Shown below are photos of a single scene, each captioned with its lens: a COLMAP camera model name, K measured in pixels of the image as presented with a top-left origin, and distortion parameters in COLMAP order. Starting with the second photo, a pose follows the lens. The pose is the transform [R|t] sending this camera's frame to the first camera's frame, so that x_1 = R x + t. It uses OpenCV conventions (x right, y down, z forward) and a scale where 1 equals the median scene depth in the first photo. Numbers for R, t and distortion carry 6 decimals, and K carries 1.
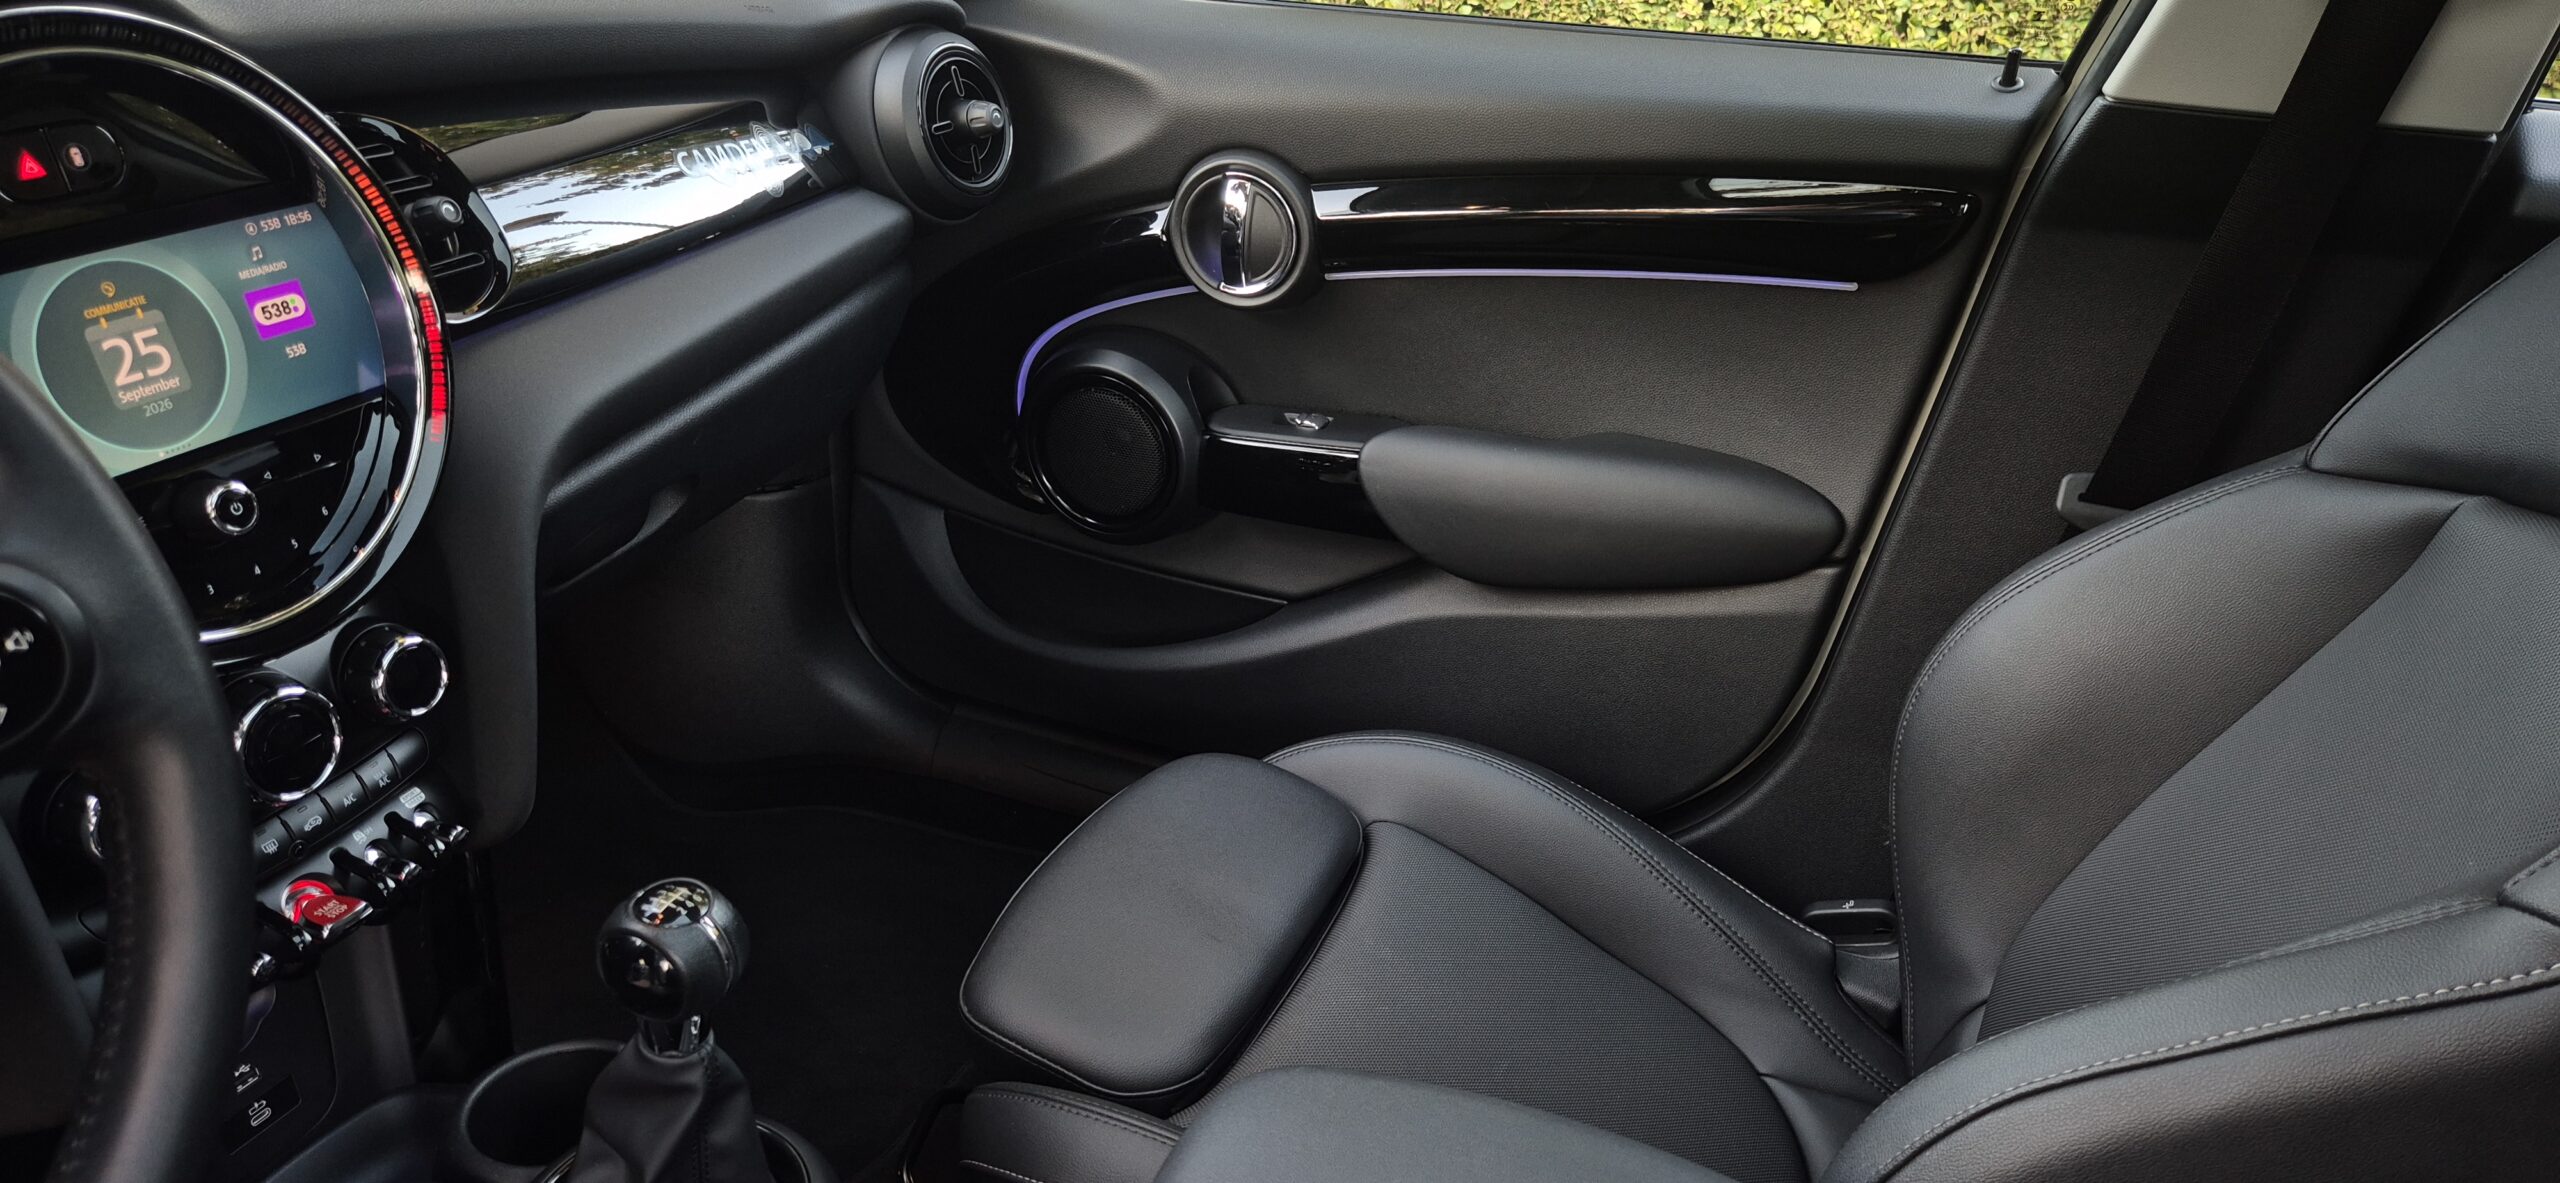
lens RADIAL K [[1692.9, 0, 1270.3], [0, 1692.9, 617.9], [0, 0, 1]] dist [0.081419, -0.078341]
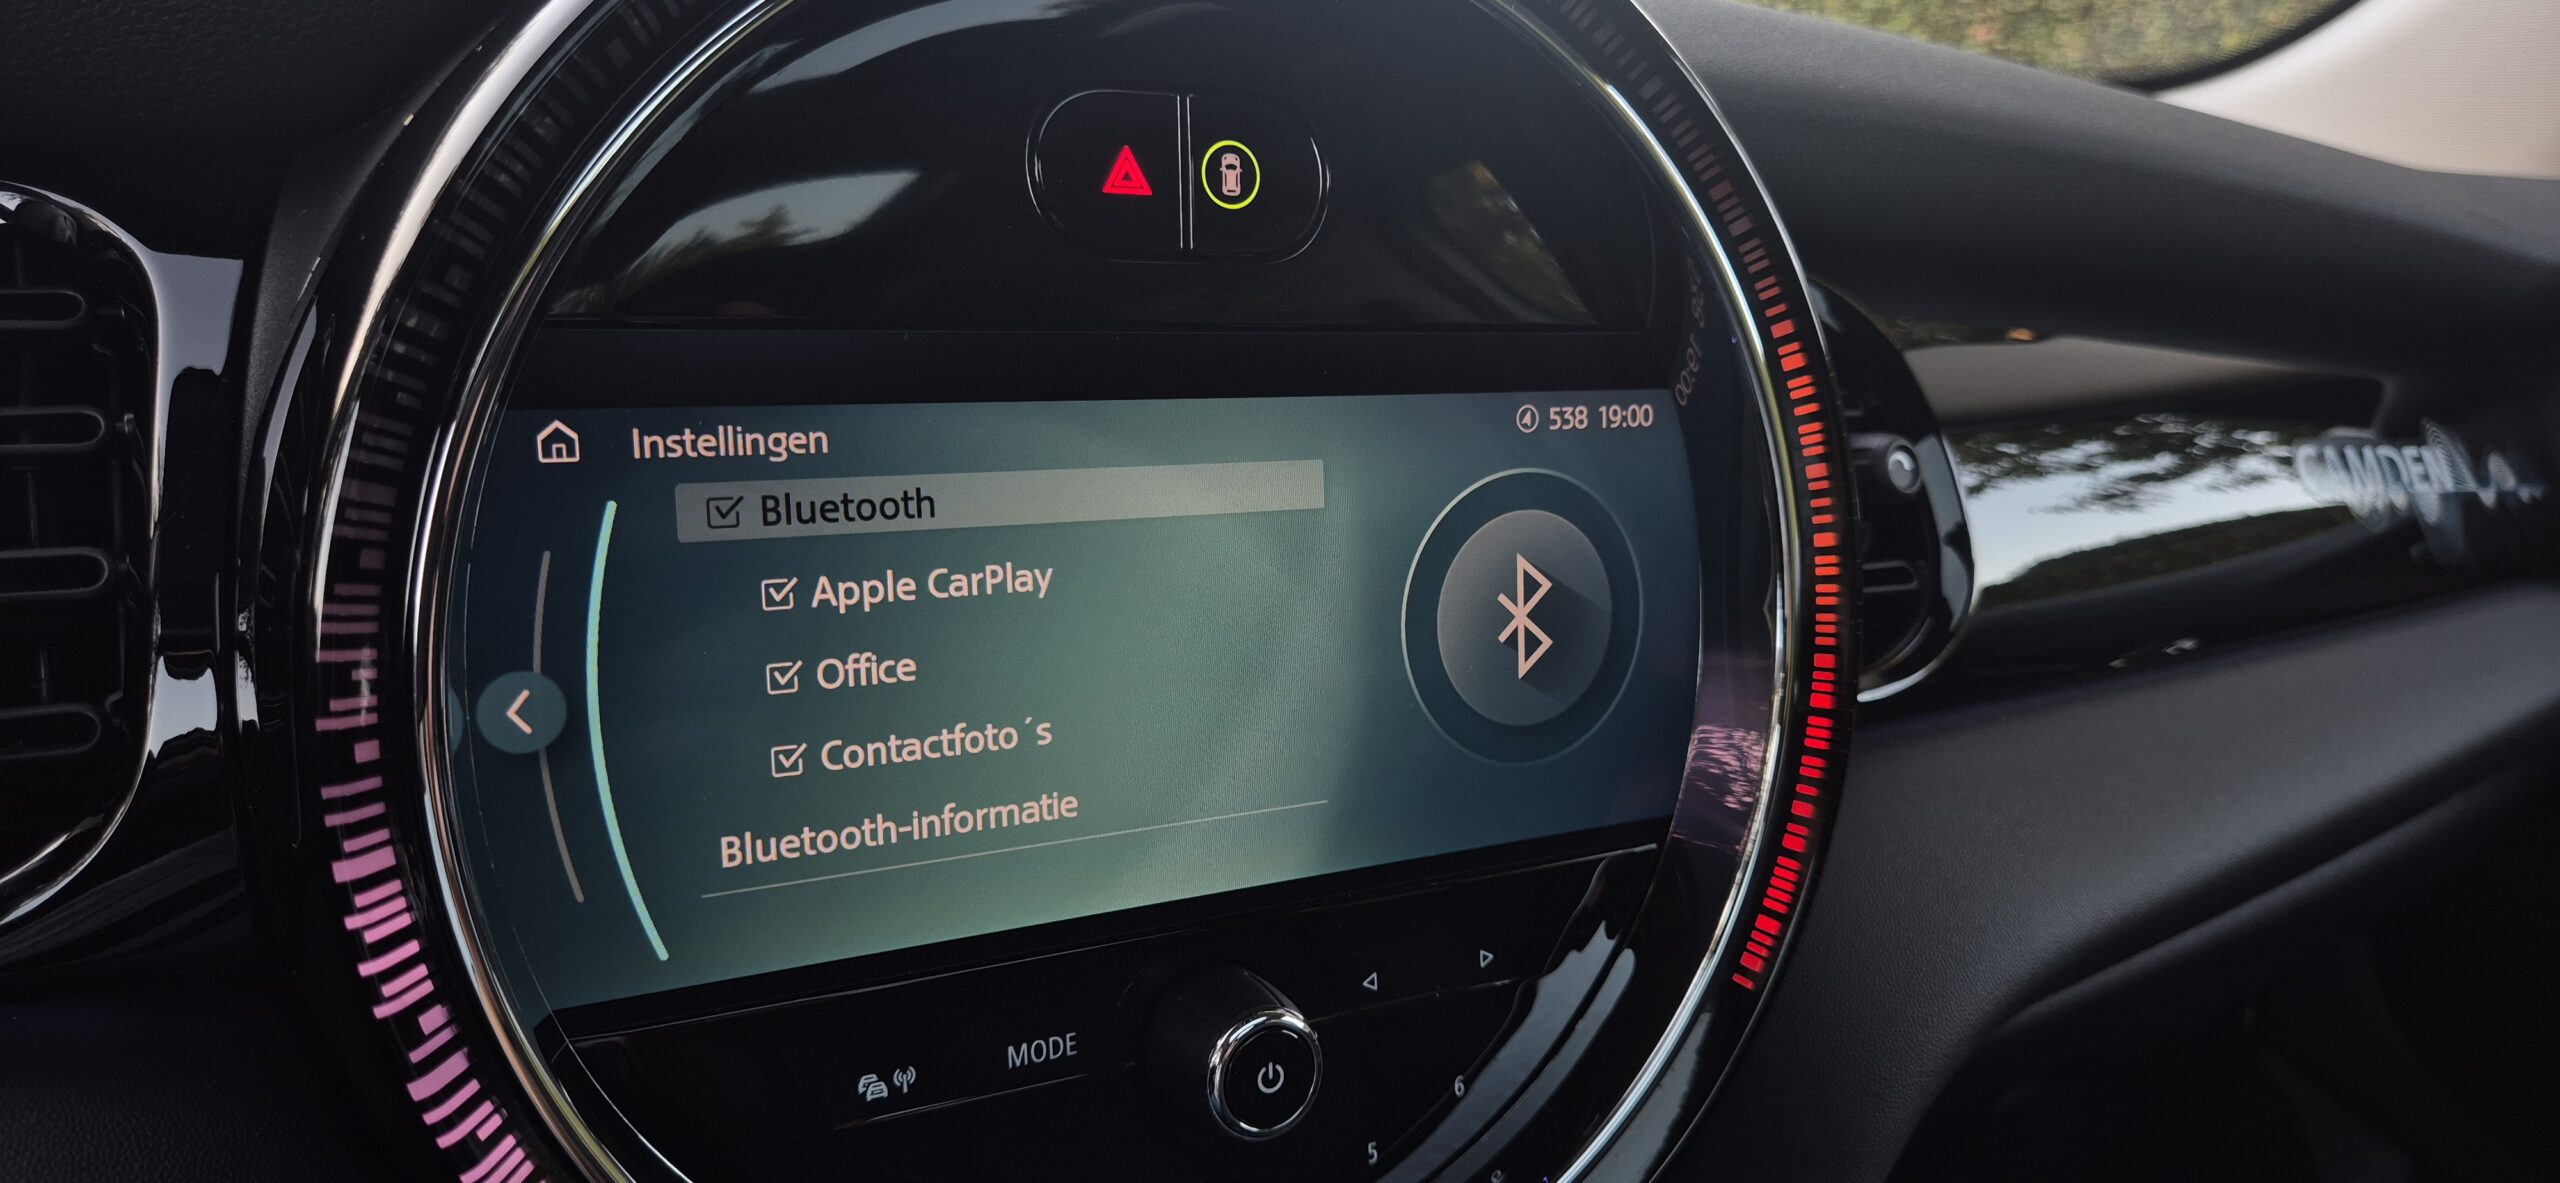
lens RADIAL K [[1745.0, 0, 1298.0], [0, 1745.0, 604.5], [0, 0, 1]] dist [0.038576, -0.058578]
pose [[0.787876, 0.215931, -0.576736, -0.329544], [-0.326213, 0.940666, -0.093451, -0.107903], [0.522337, 0.261767, 0.811568, 0.553753]]
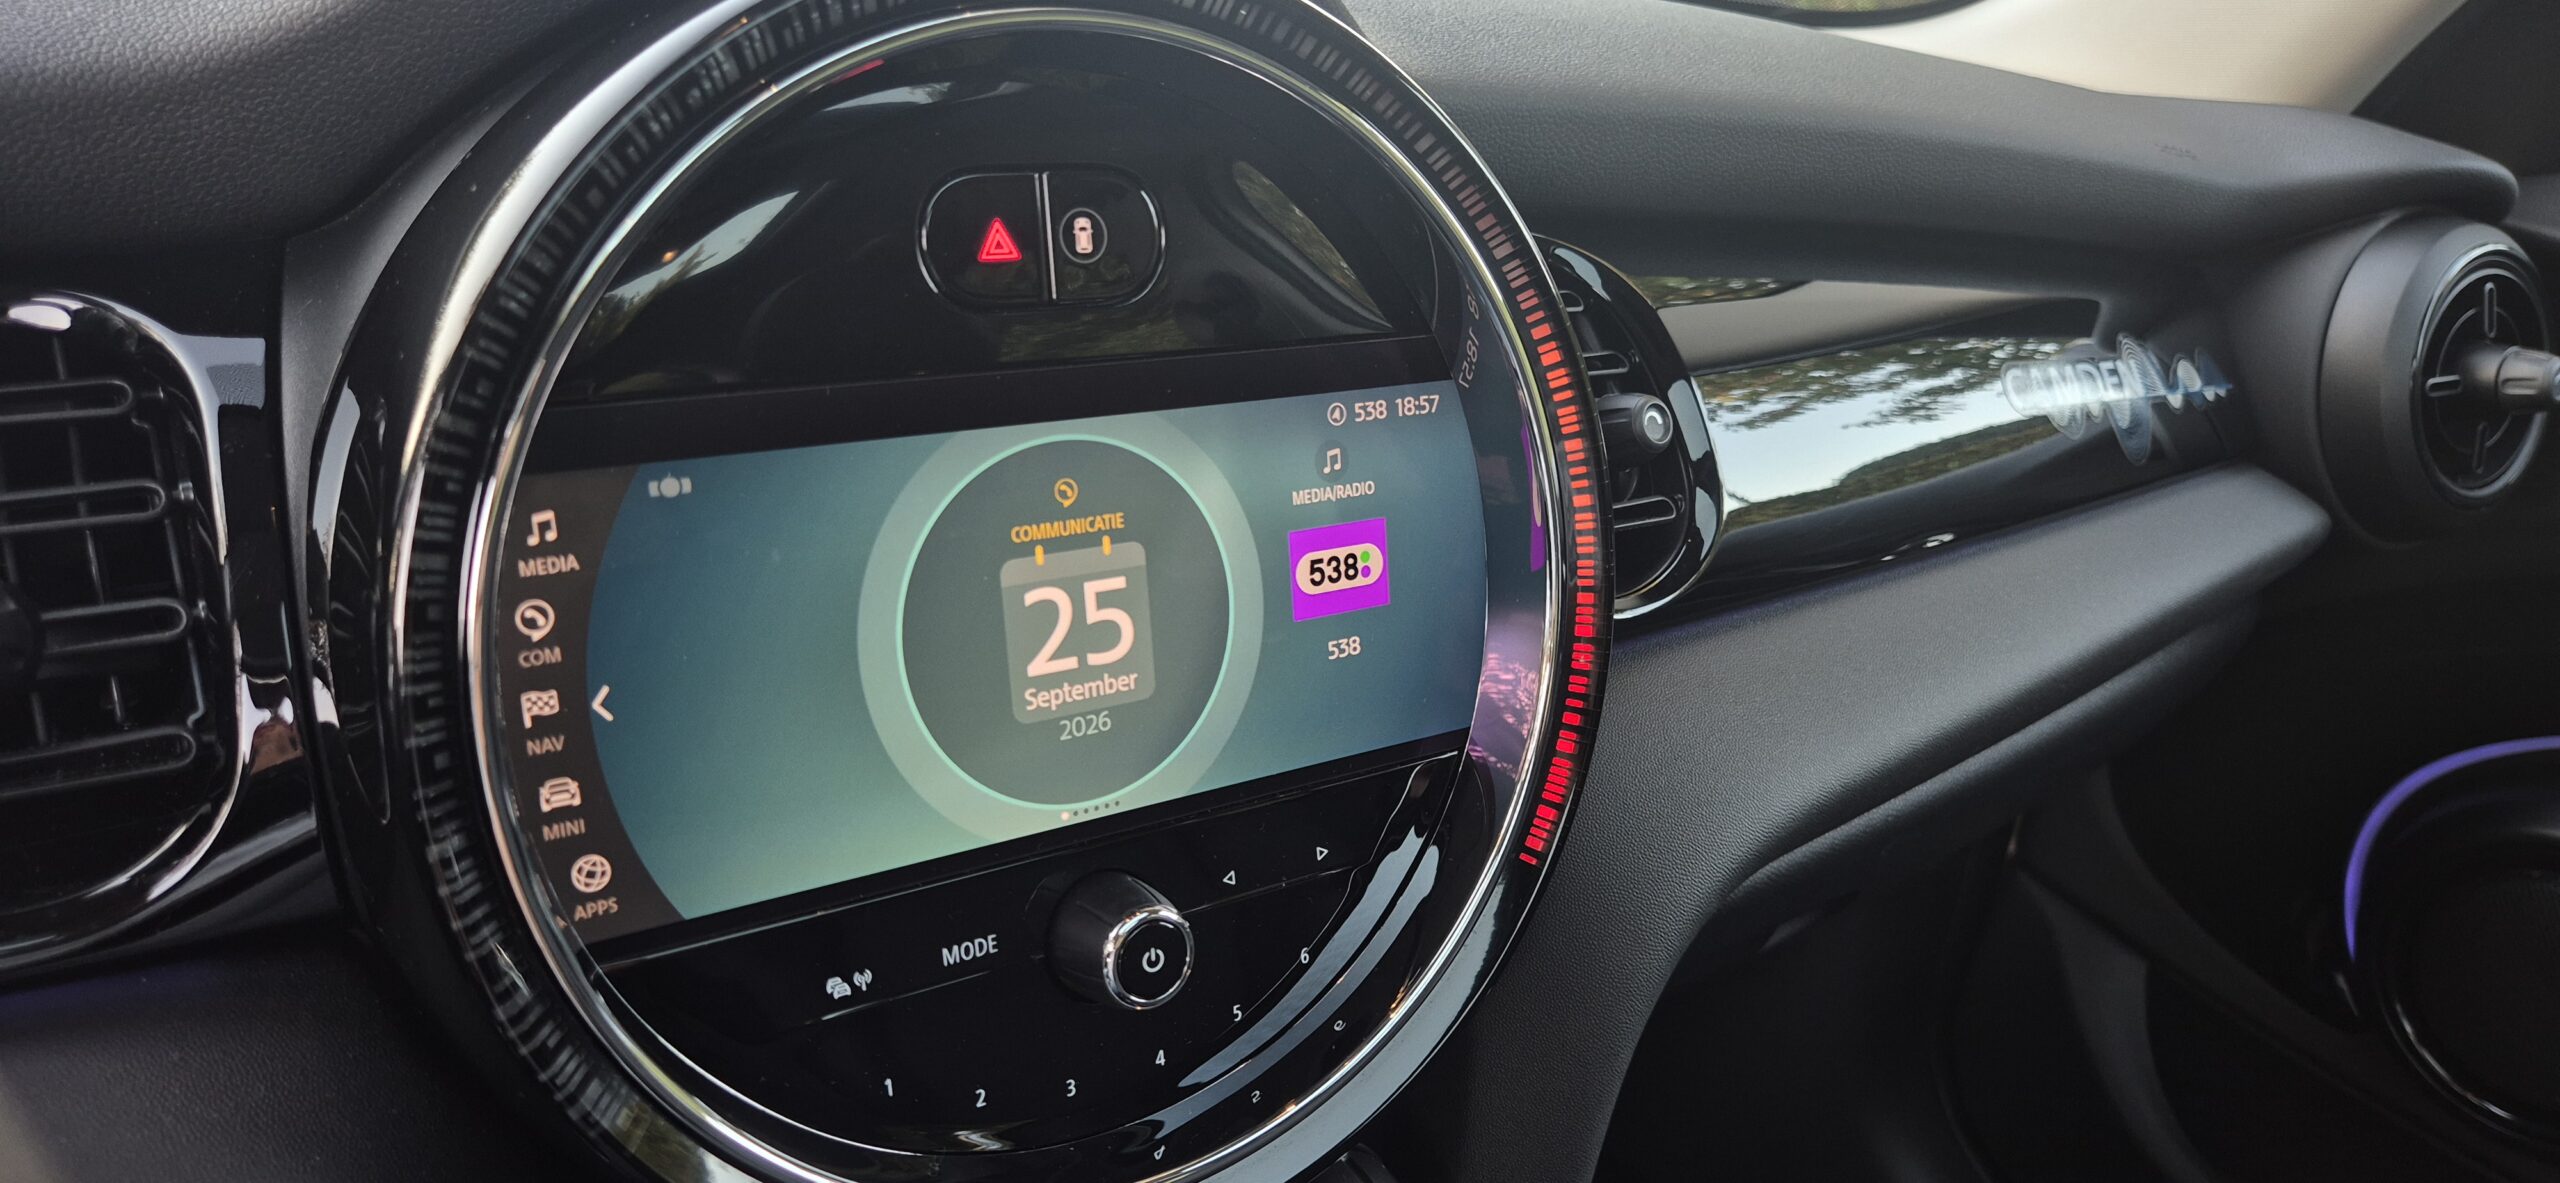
lens RADIAL K [[1712.6, 0, 1256.2], [0, 1712.6, 610.4], [0, 0, 1]] dist [0.060136, -0.078936]
pose [[0.830628, 0.217029, -0.512792, -0.291950], [-0.276729, 0.960033, -0.041935, -0.122910], [0.483196, 0.176737, 0.857488, 0.487590]]
